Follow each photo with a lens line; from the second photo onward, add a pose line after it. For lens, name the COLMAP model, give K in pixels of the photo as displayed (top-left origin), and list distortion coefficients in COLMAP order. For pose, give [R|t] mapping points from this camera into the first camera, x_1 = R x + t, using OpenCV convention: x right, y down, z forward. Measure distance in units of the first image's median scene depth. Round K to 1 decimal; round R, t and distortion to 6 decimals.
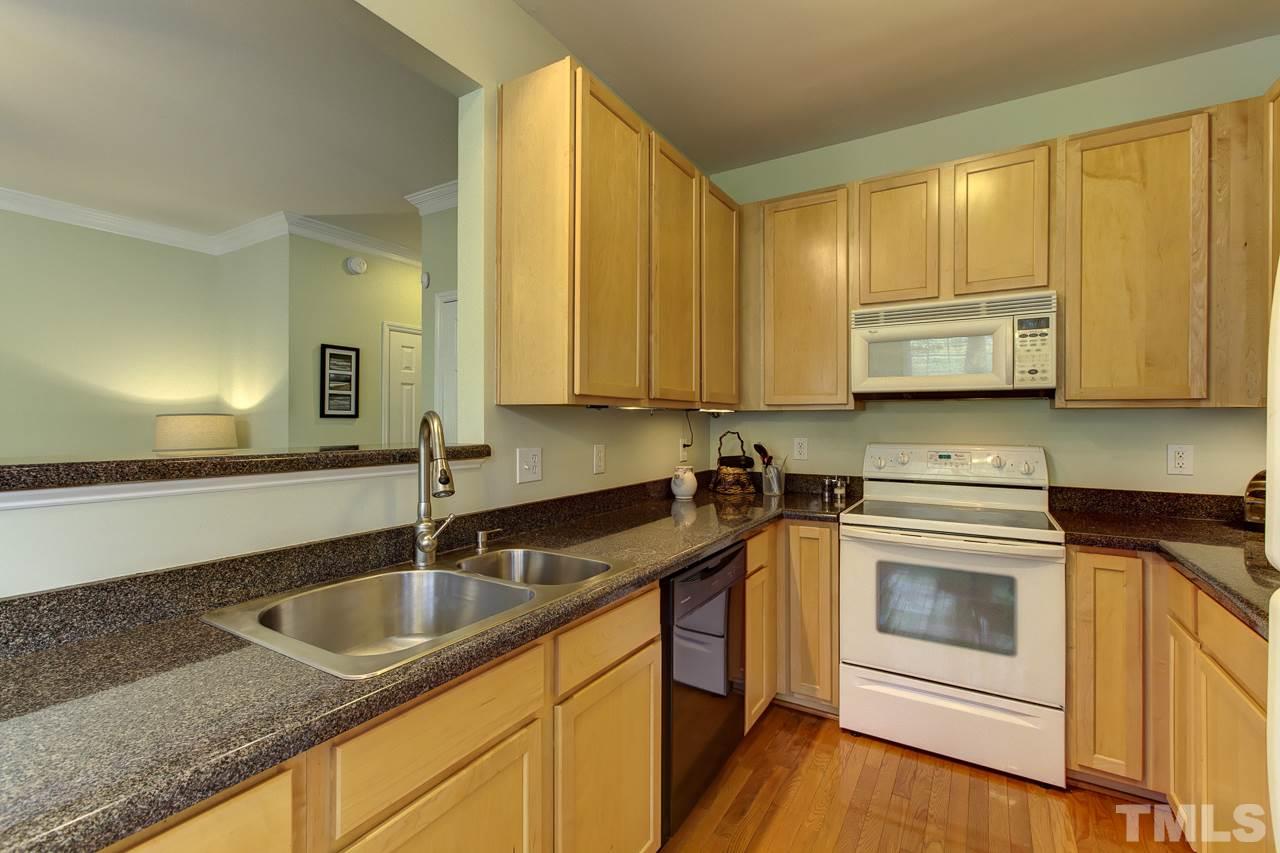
lens RADIAL K [[571.7, 0, 626.2], [0, 571.7, 418.7], [0, 0, 1]] dist [0.001362, 0.000660]
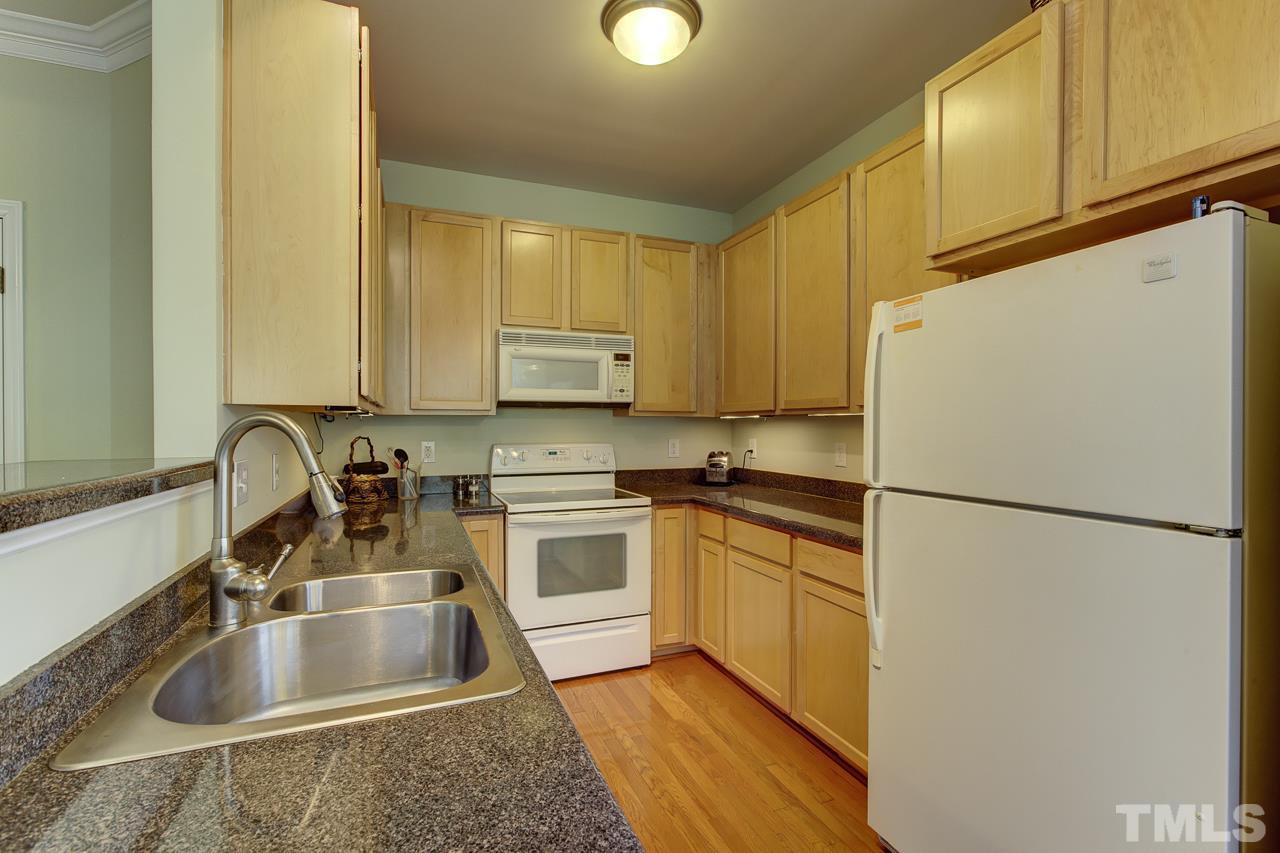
lens RADIAL K [[574.3, 0, 640.0], [0, 574.3, 426.5], [0, 0, 1]] dist [-0.002798, 0.000585]
pose [[0.593472, -0.002158, 0.804852, -0.376576], [-0.001367, 0.999992, 0.003689, 0.002357], [-0.804853, -0.003290, 0.593464, 0.089873]]
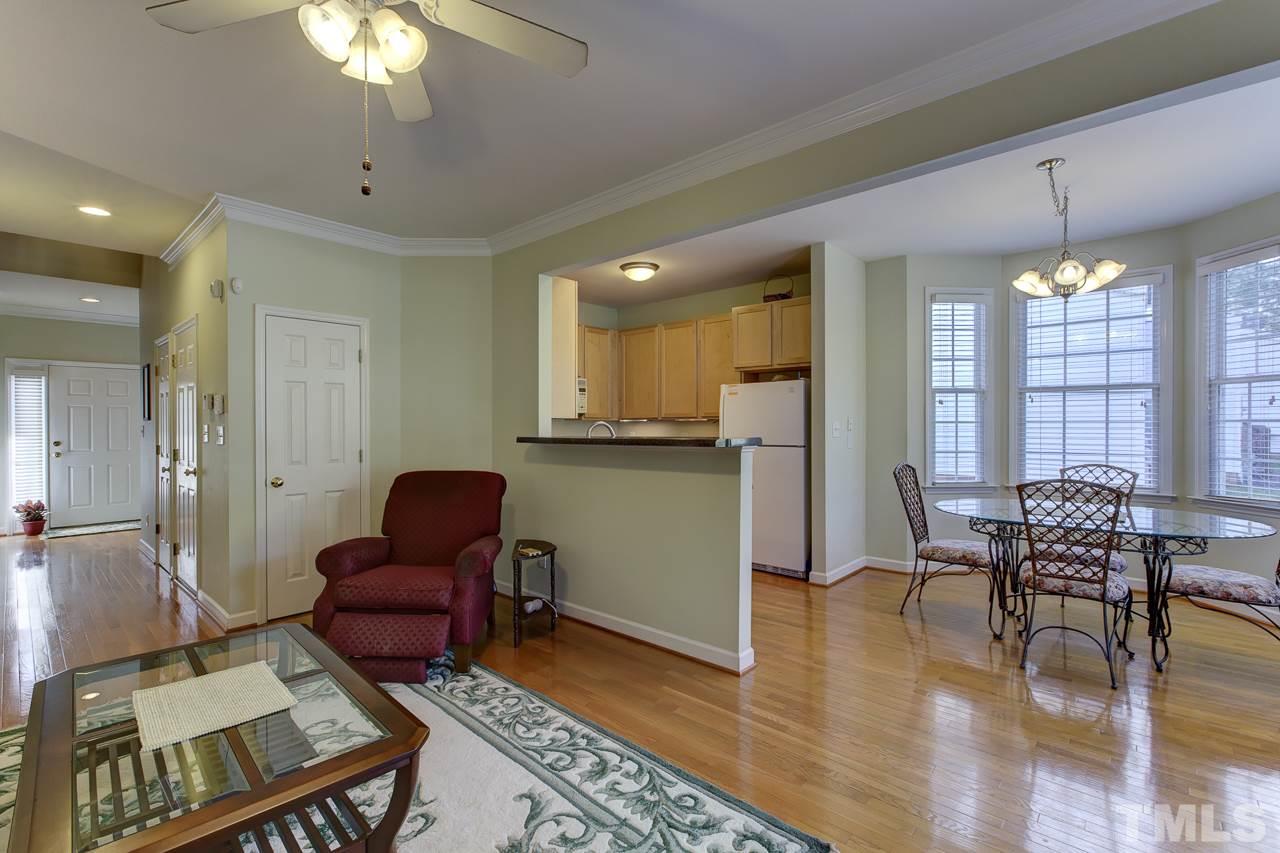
lens RADIAL K [[570.0, 0, 638.2], [0, 570.0, 429.9], [0, 0, 1]] dist [0.000784, 0.000839]
pose [[0.182062, -0.012212, 0.983211, -1.753506], [0.002177, 0.999925, 0.012017, -0.002726], [-0.983285, -0.000047, 0.182075, 0.190332]]
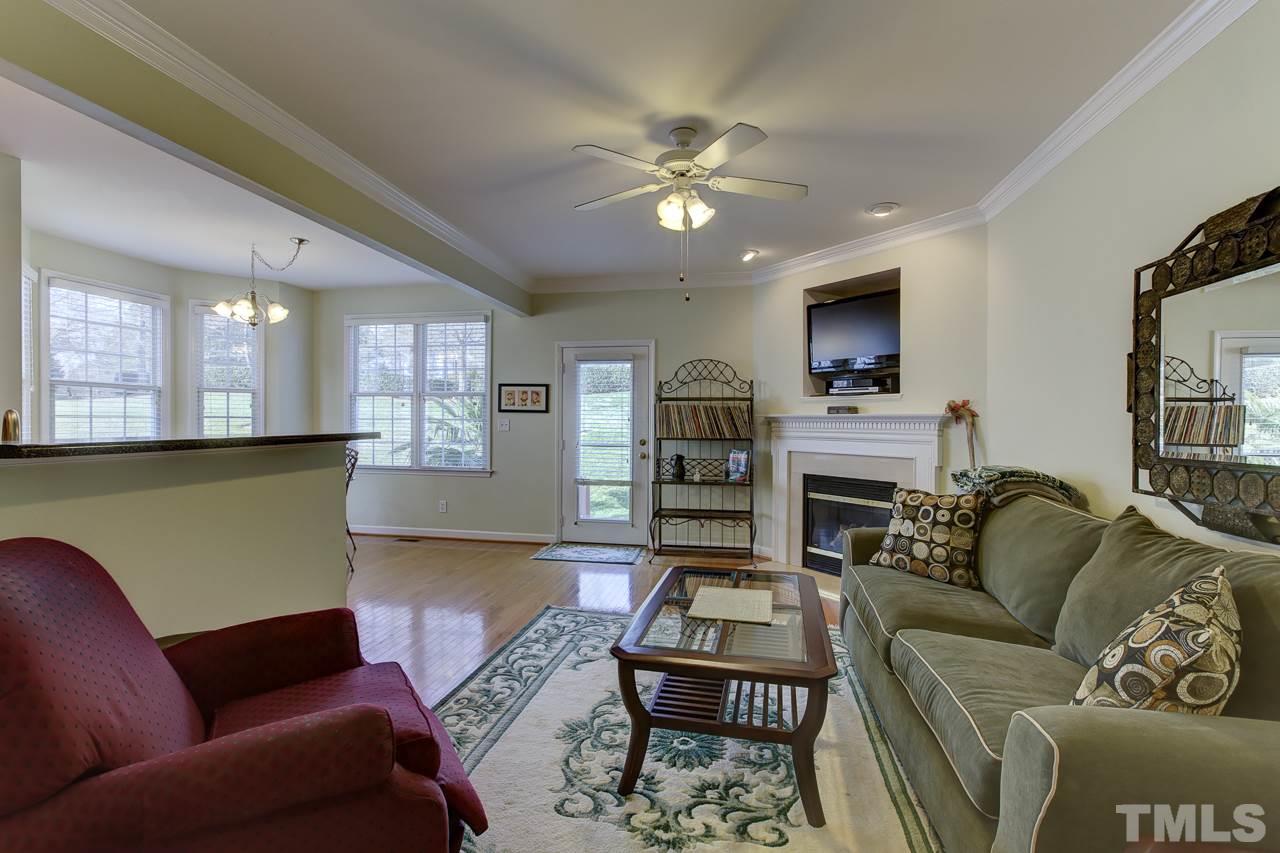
lens RADIAL K [[579.7, 0, 637.5], [0, 579.7, 424.1], [0, 0, 1]] dist [-0.001404, 0.000754]
pose [[-0.933064, -0.003436, -0.359694, -0.691830], [-0.005142, 0.999980, 0.003785, 0.005489], [0.359673, 0.005381, -0.933063, 1.659758]]
